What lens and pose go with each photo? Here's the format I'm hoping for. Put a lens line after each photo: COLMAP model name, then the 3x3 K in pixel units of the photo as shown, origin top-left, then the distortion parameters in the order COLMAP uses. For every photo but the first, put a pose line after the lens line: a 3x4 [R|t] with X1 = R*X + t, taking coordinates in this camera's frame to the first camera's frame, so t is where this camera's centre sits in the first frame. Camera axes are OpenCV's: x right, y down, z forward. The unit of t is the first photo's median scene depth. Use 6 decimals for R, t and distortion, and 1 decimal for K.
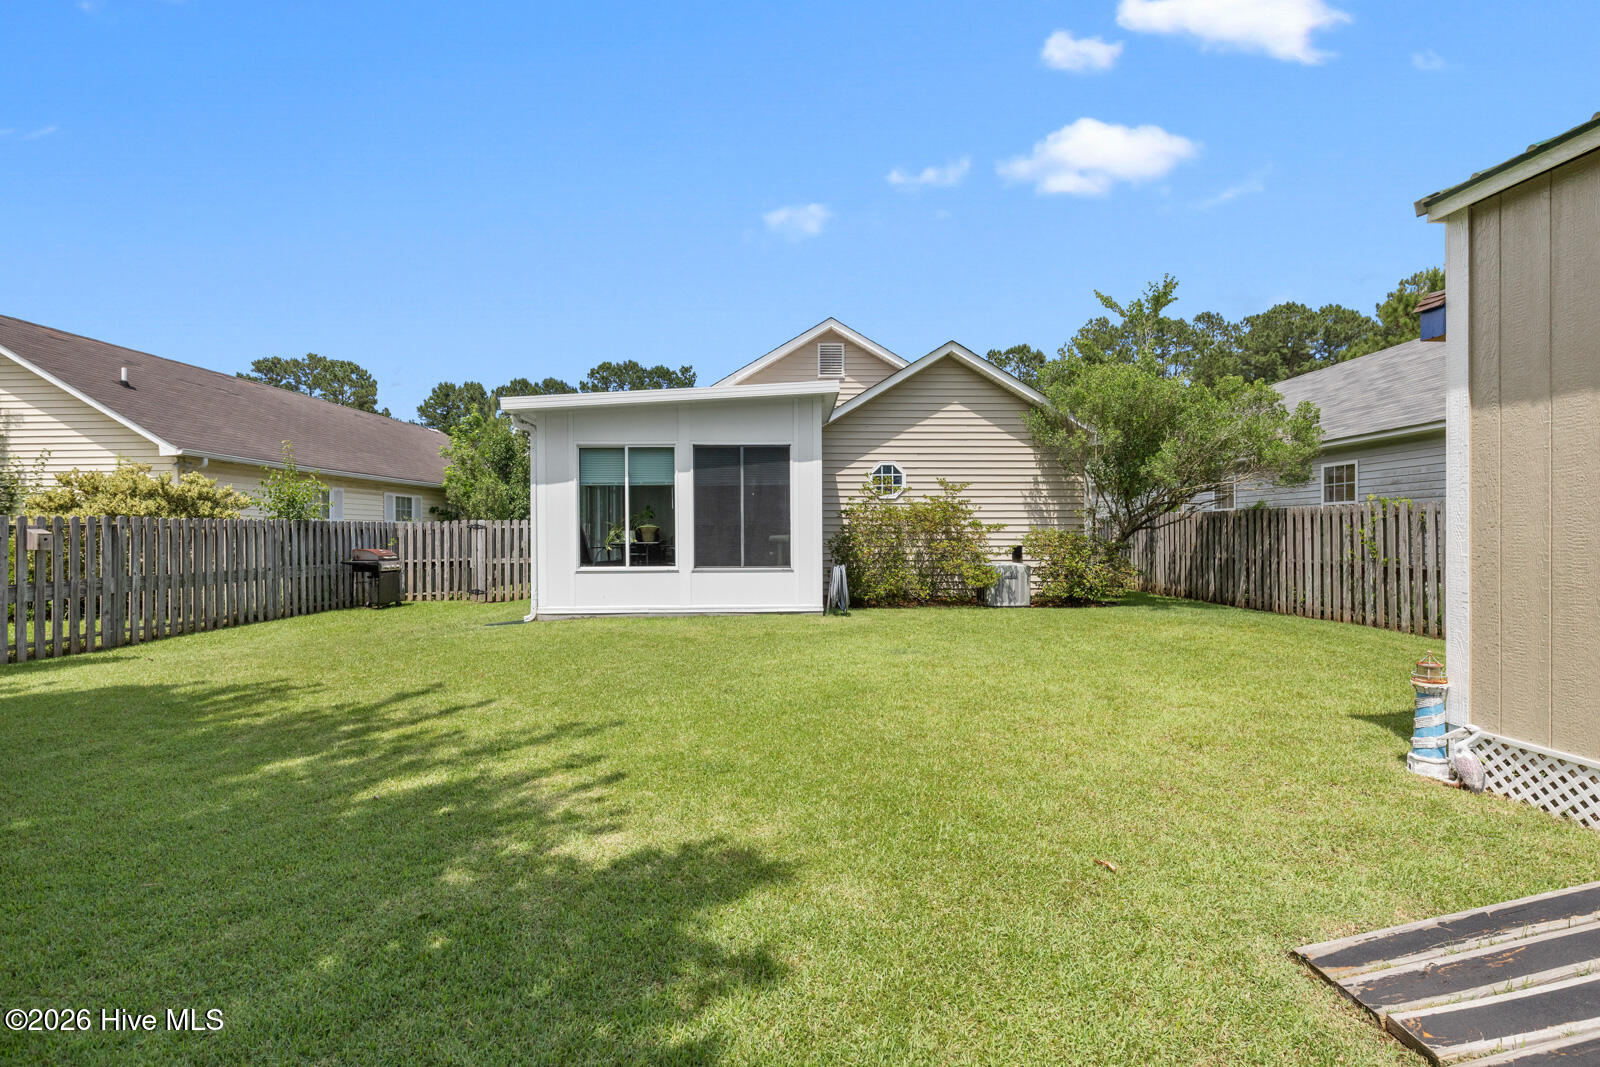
lens RADIAL K [[728.7, 0, 787.2], [0, 728.7, 535.4], [0, 0, 1]] dist [0.007032, -0.000654]
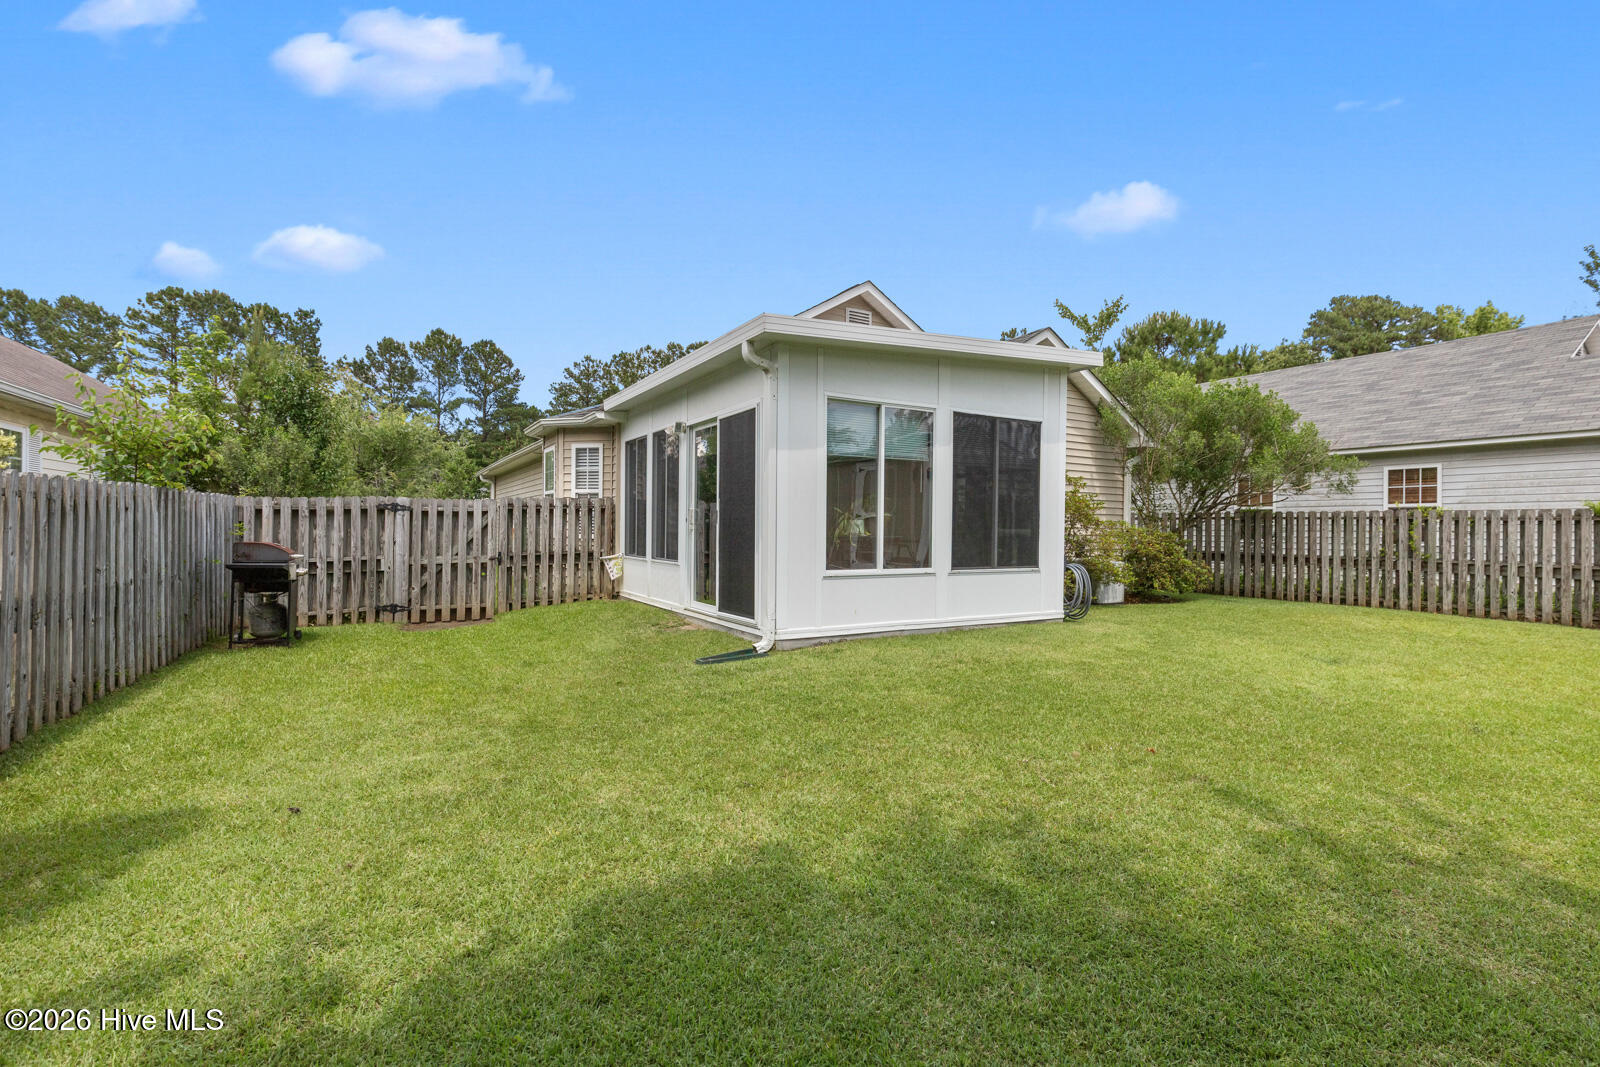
lens RADIAL K [[728.7, 0, 810.4], [0, 728.7, 530.9], [0, 0, 1]] dist [0.007032, -0.000654]
pose [[0.870887, 0.012349, 0.491329, -0.638589], [-0.014936, 0.999888, 0.001342, 0.004808], [-0.491257, -0.008507, 0.870973, 0.394806]]
